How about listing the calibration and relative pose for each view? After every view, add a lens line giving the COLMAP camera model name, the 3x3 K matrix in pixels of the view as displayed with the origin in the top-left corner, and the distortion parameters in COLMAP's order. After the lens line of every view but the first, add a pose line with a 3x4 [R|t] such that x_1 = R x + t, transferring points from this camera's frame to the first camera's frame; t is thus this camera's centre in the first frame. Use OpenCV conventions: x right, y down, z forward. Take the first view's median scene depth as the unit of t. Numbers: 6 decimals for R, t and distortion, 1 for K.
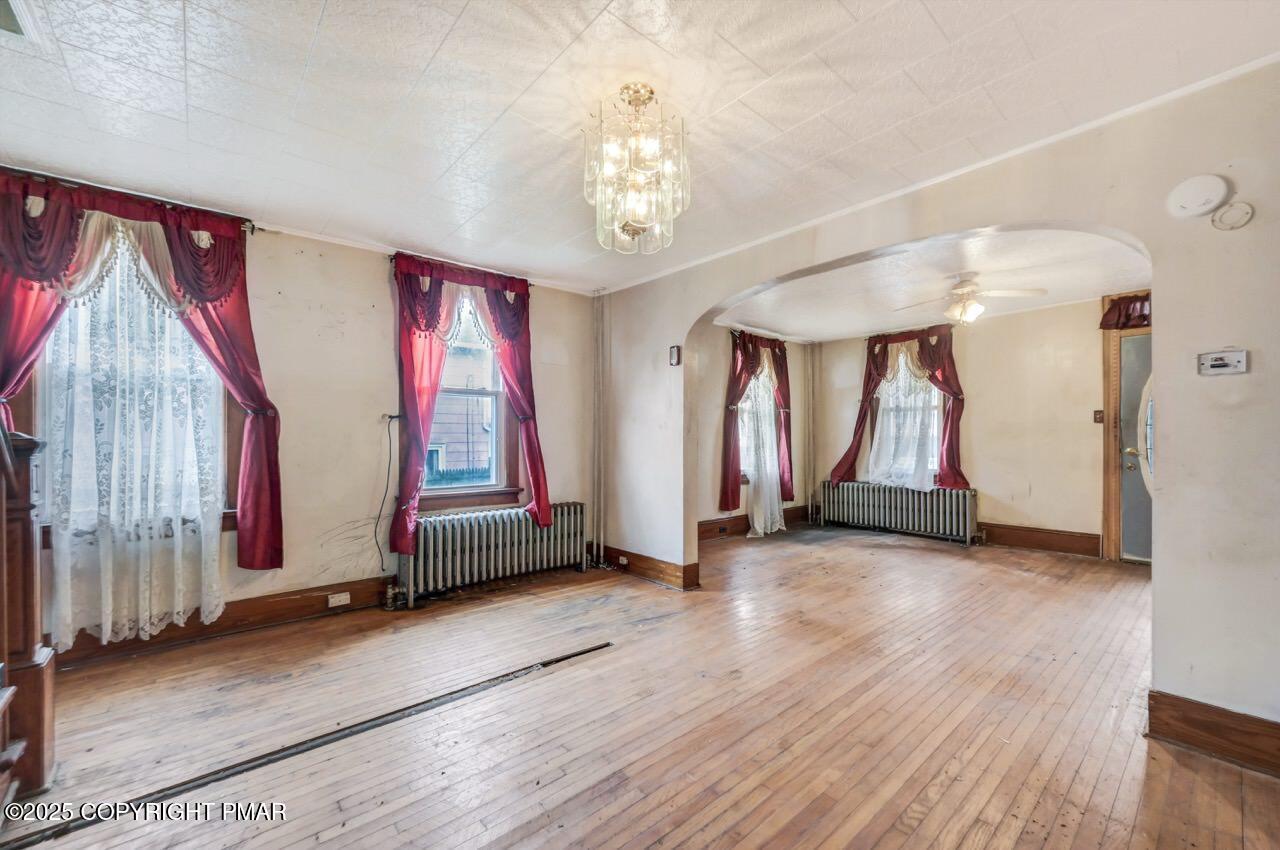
lens RADIAL K [[506.3, 0, 641.9], [0, 506.3, 424.2], [0, 0, 1]] dist [-0.009777, 0.000019]
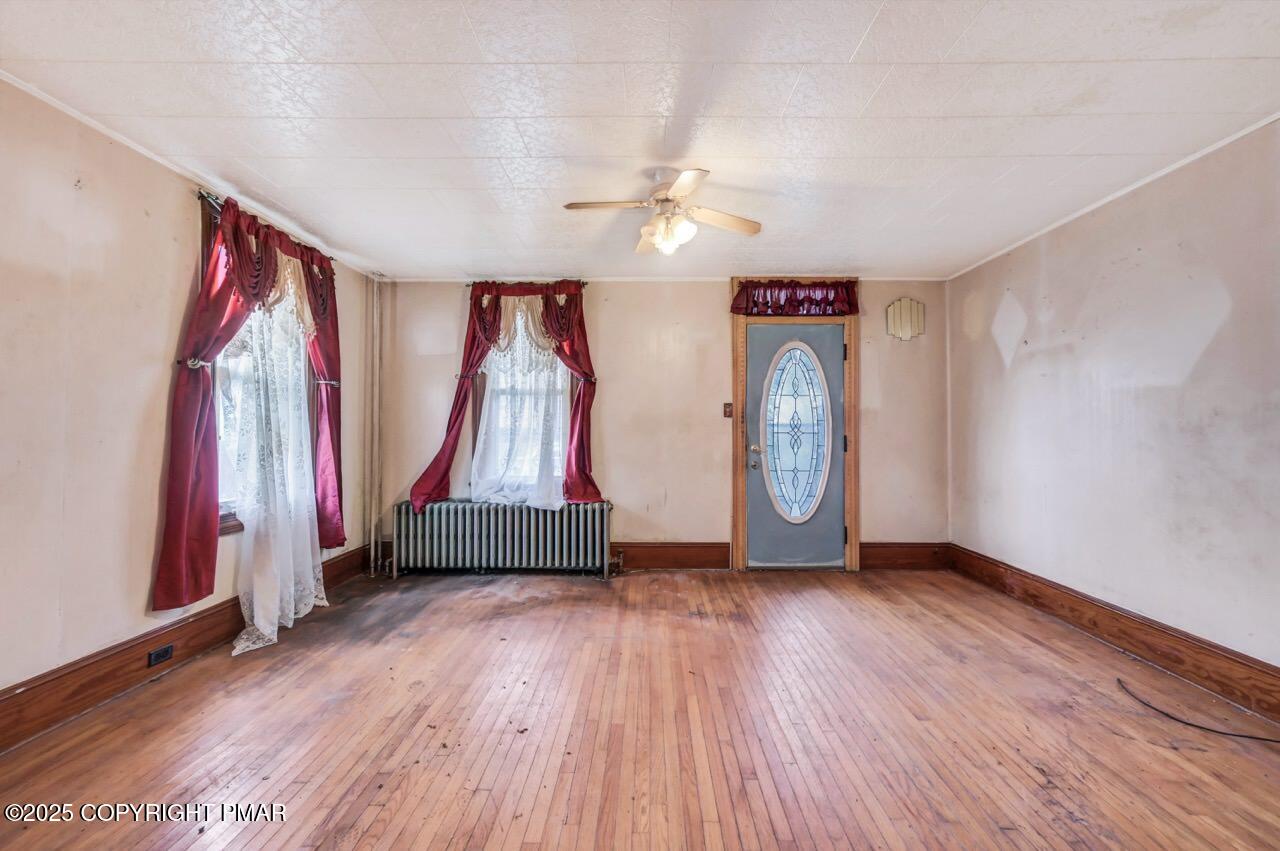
lens RADIAL K [[506.3, 0, 641.9], [0, 506.3, 424.7], [0, 0, 1]] dist [-0.009777, 0.000019]
pose [[0.665035, 0.010403, 0.746740, 0.107904], [-0.024992, 0.999653, 0.008331, 0.005653], [-0.746394, -0.024203, 0.665064, 0.412138]]
